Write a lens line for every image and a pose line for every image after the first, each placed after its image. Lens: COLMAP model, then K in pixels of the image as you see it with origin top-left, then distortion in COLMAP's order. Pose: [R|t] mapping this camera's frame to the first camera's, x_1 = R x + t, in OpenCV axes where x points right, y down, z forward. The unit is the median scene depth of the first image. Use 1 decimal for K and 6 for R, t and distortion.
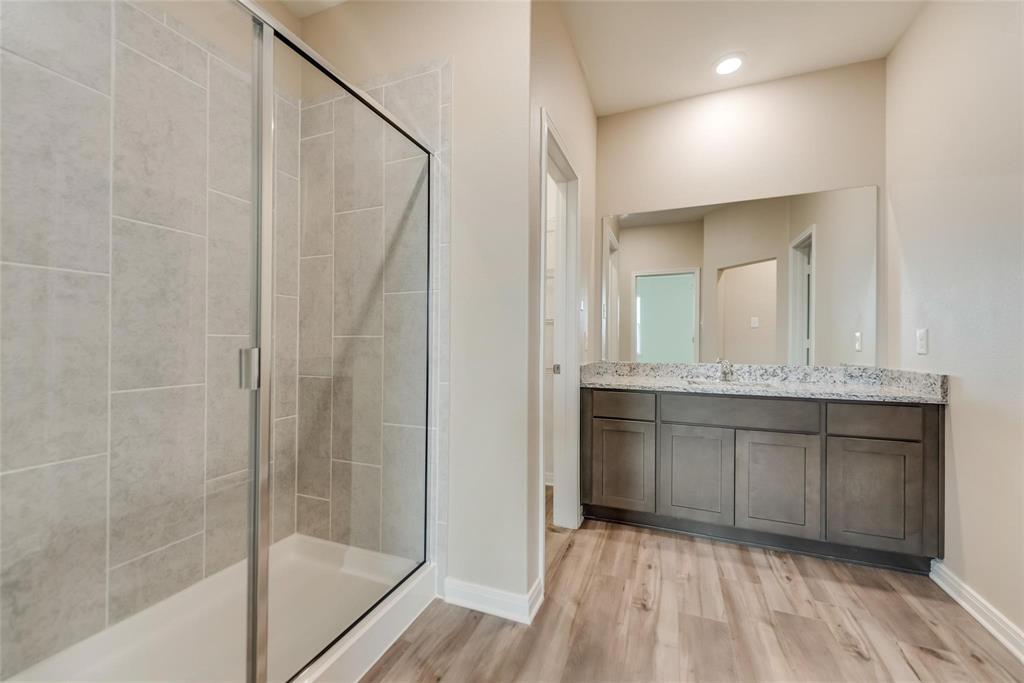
lens RADIAL K [[399.4, 0, 512.0], [0, 399.4, 341.5], [0, 0, 1]] dist [0.002292, -0.000106]
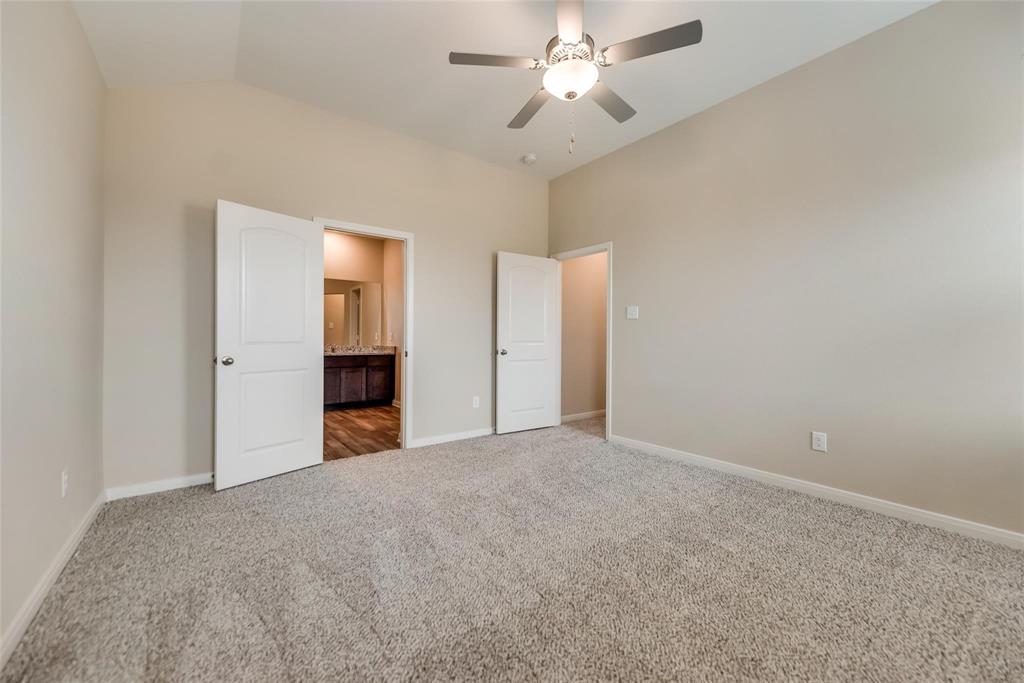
lens RADIAL K [[409.4, 0, 512.0], [0, 409.4, 333.9], [0, 0, 1]] dist [0.000294, -0.000120]
pose [[0.516723, 0.004265, 0.856142, -1.447438], [-0.003486, 0.999990, -0.002878, -0.017094], [-0.856146, -0.001497, 0.516732, -1.711345]]
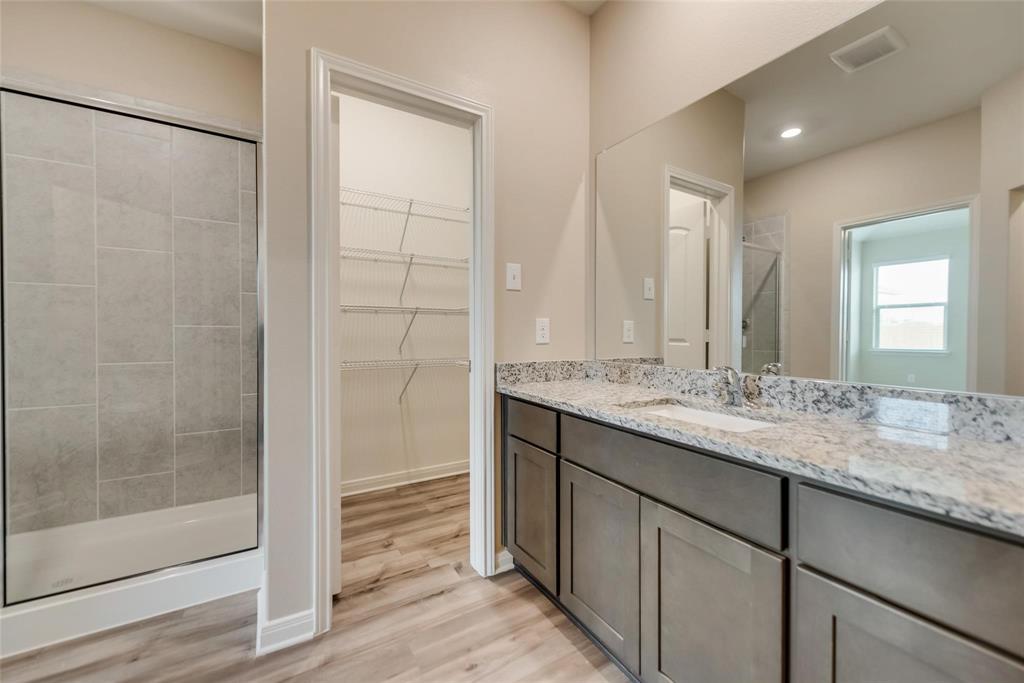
lens RADIAL K [[403.4, 0, 514.1], [0, 403.4, 334.6], [0, 0, 1]] dist [0.000576, -0.000389]
pose [[0.800683, 0.005840, -0.599059, 0.836709], [-0.002695, 0.999977, 0.006146, 0.001649], [0.599082, -0.003307, 0.800681, 0.525278]]
